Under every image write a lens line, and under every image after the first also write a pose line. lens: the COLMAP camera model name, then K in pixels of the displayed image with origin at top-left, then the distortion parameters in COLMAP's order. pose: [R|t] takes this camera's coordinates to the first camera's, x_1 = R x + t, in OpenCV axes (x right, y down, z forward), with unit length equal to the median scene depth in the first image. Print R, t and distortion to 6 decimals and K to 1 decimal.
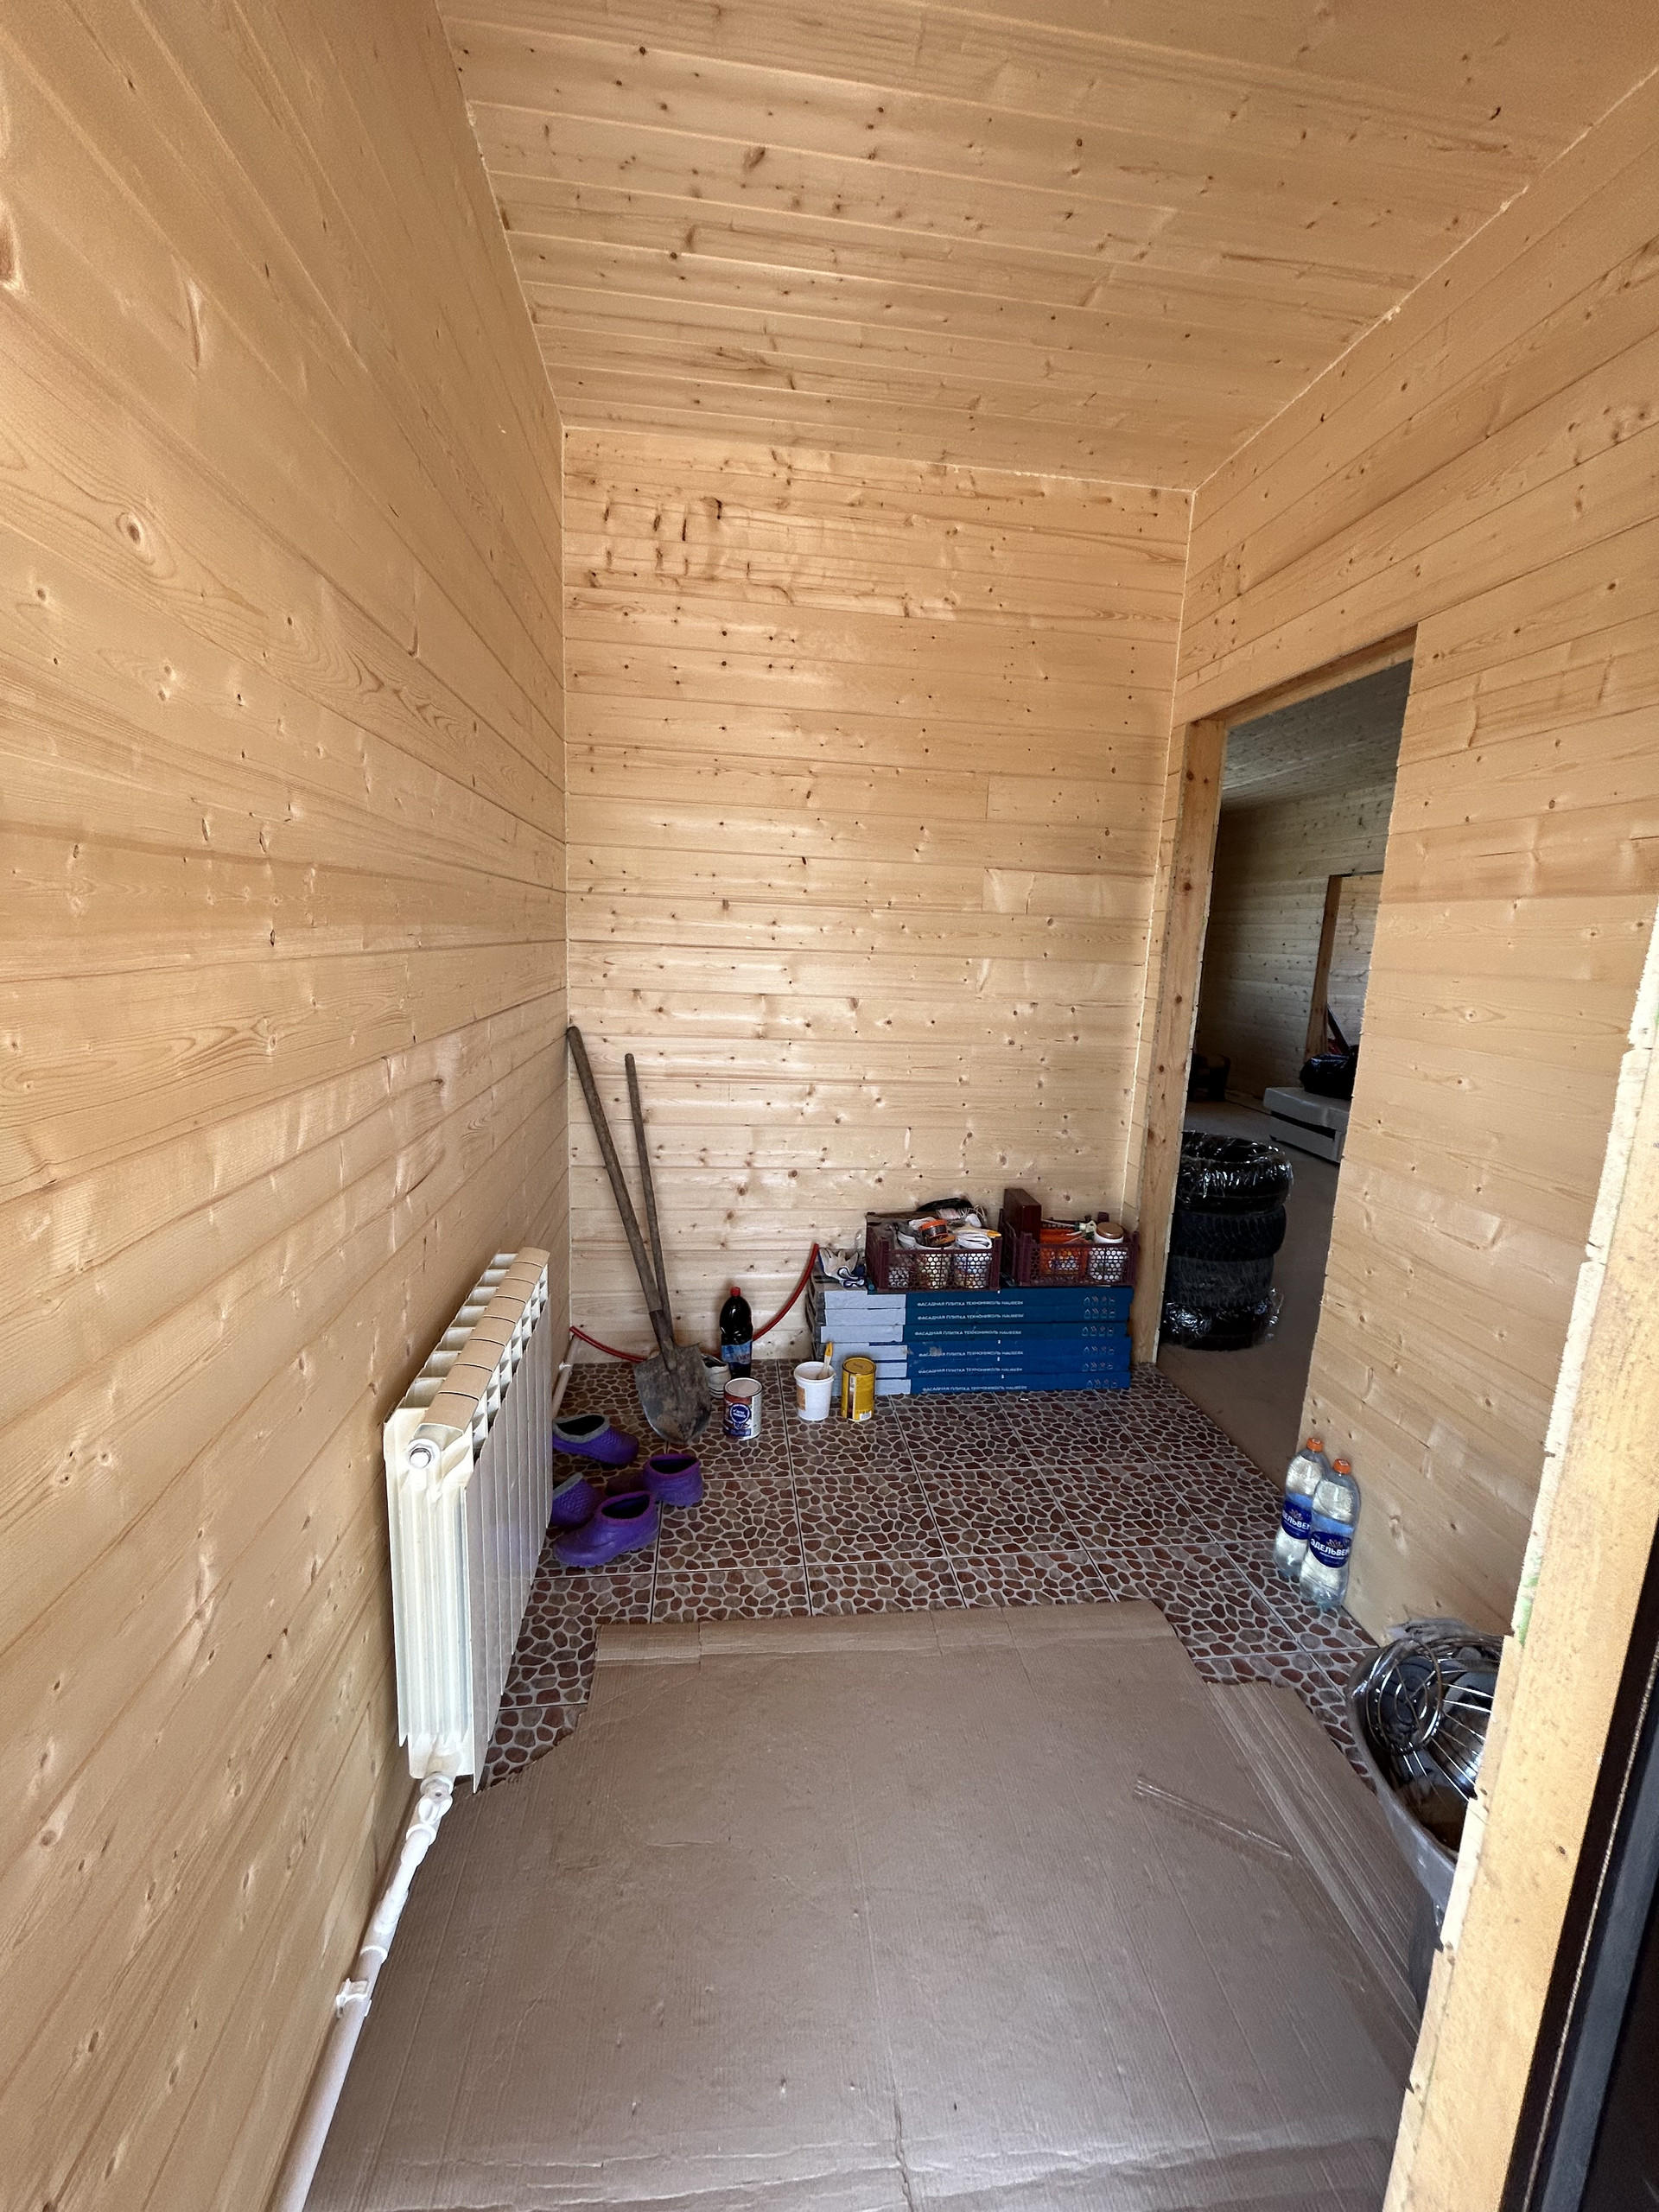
lens RADIAL K [[895.5, 0, 831.6], [0, 895.5, 1098.8], [0, 0, 1]] dist [0.000903, 0.000519]
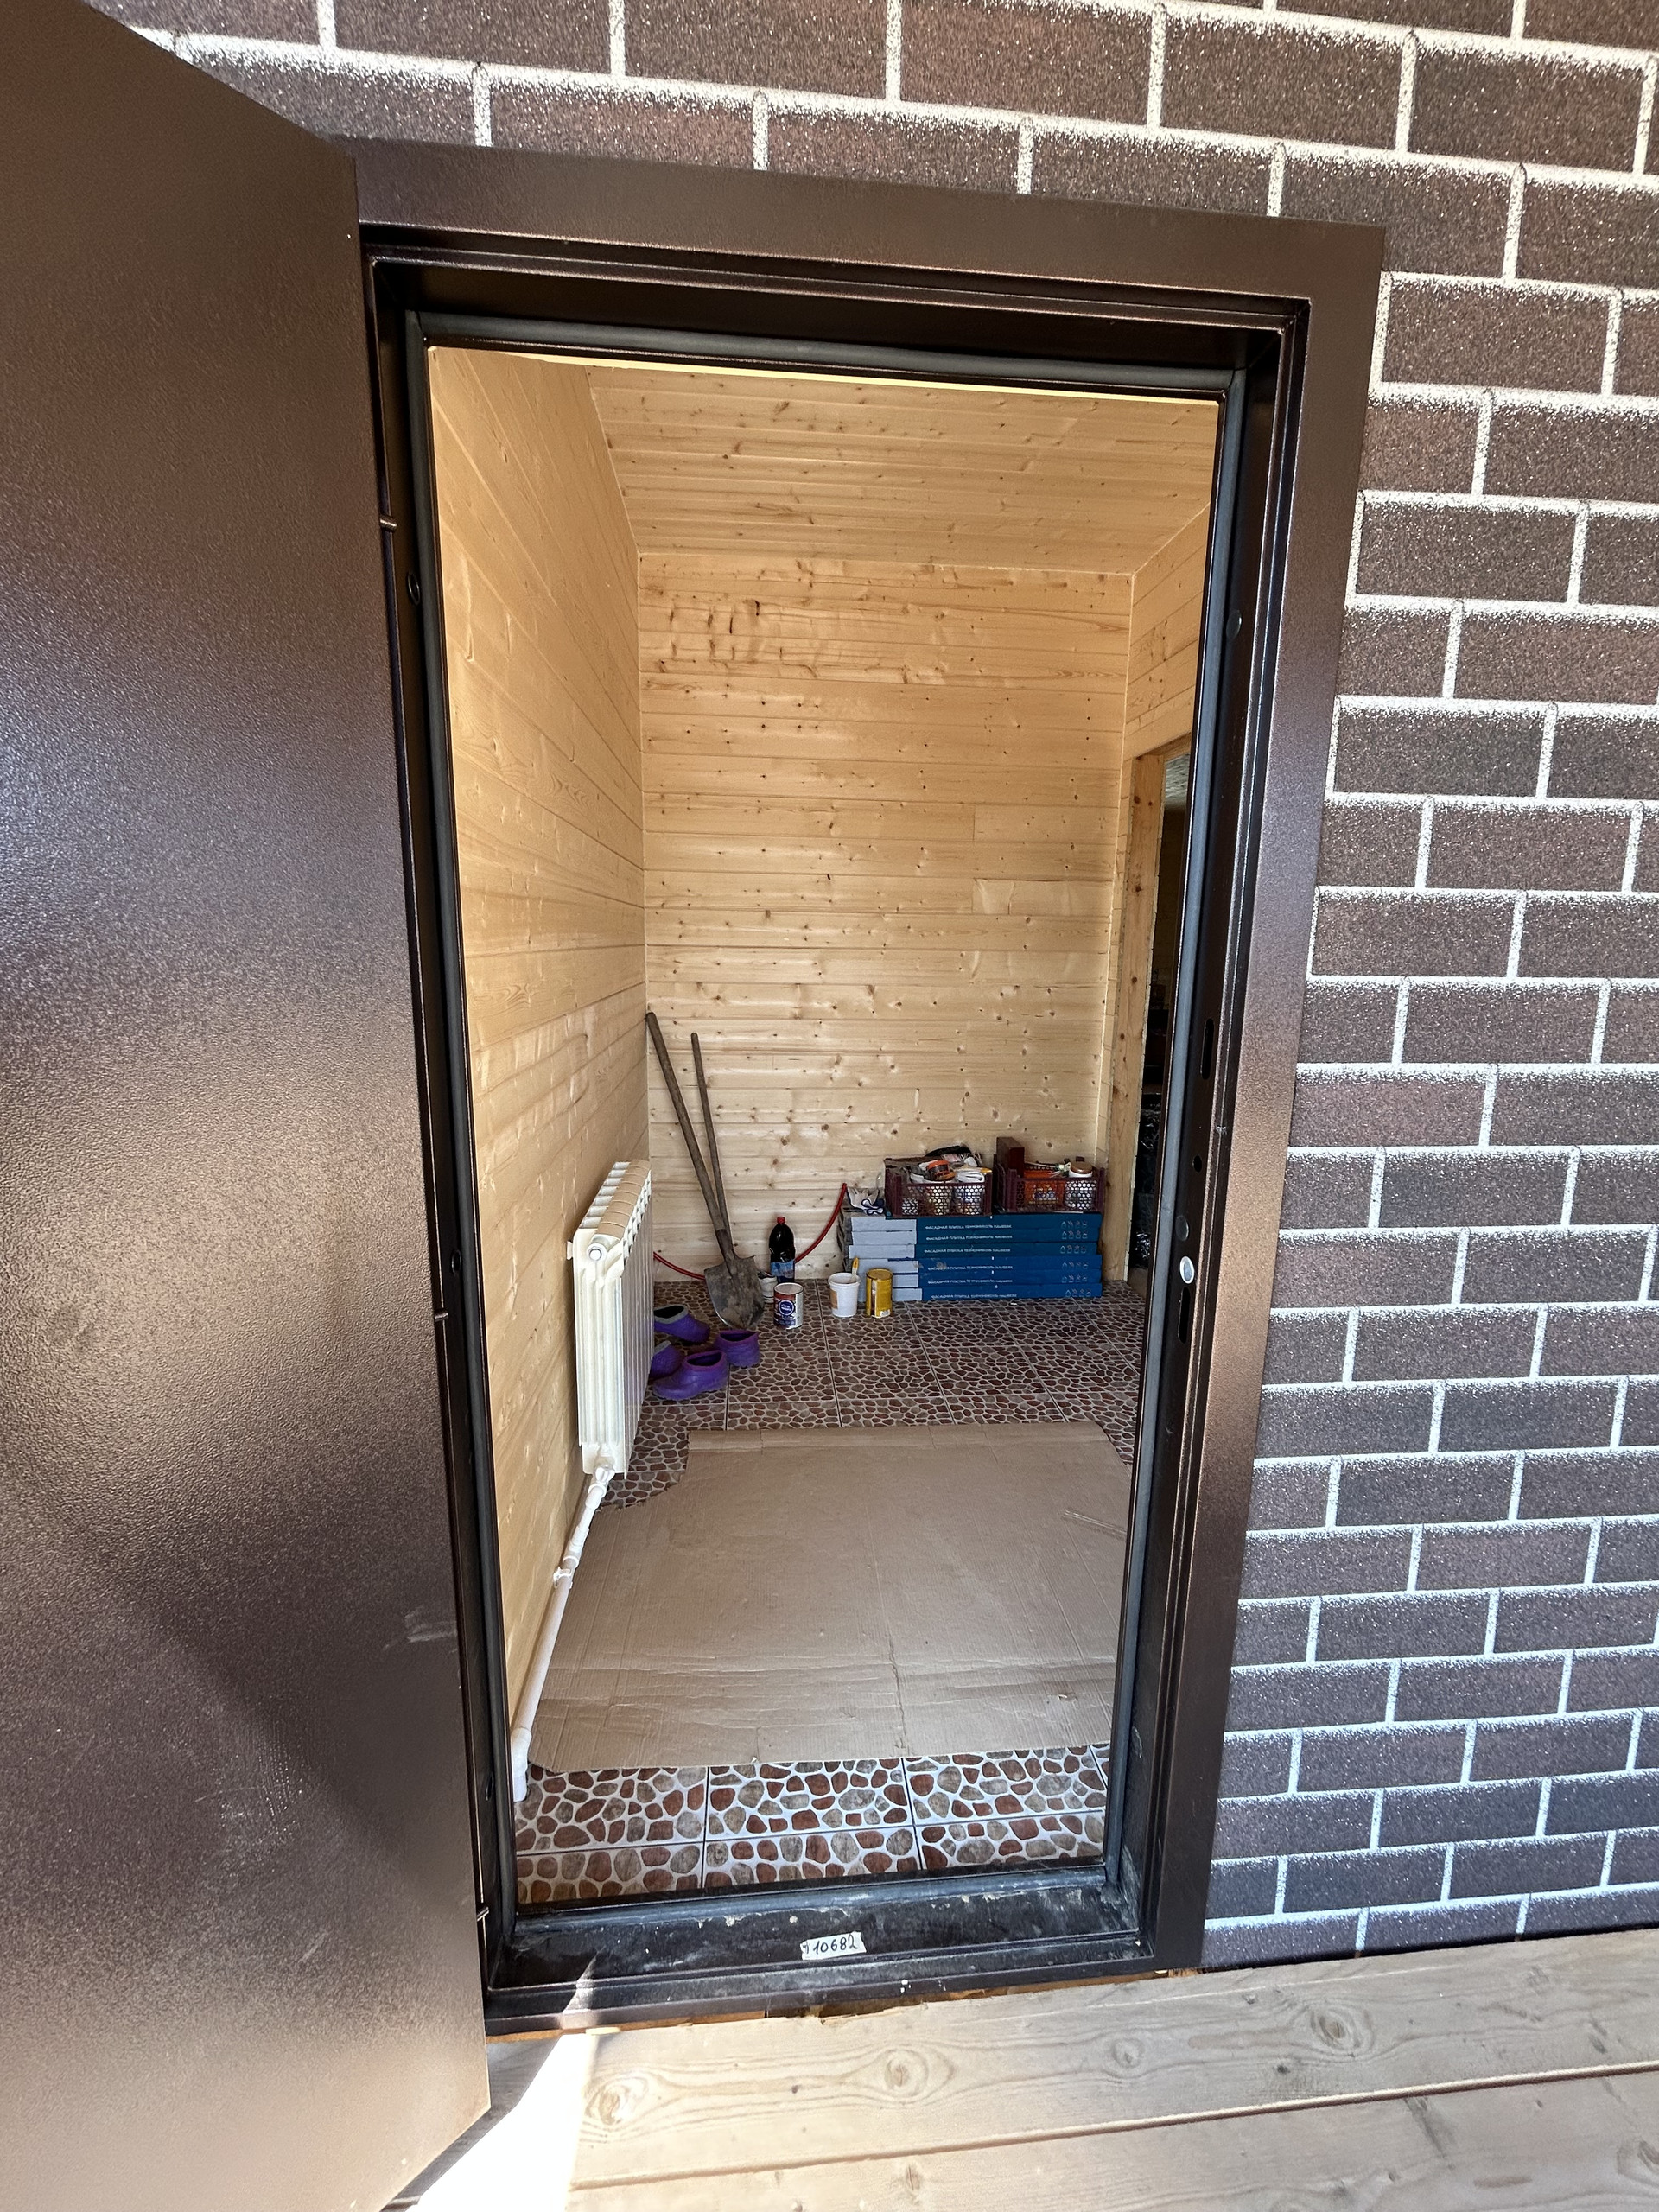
lens RADIAL K [[895.5, 0, 827.4], [0, 895.5, 1098.9], [0, 0, 1]] dist [0.000903, 0.000519]
pose [[0.998705, -0.018640, -0.047331, 0.022593], [0.018351, 0.999810, -0.006522, 0.059500], [0.047443, 0.005645, 0.998858, -0.281217]]
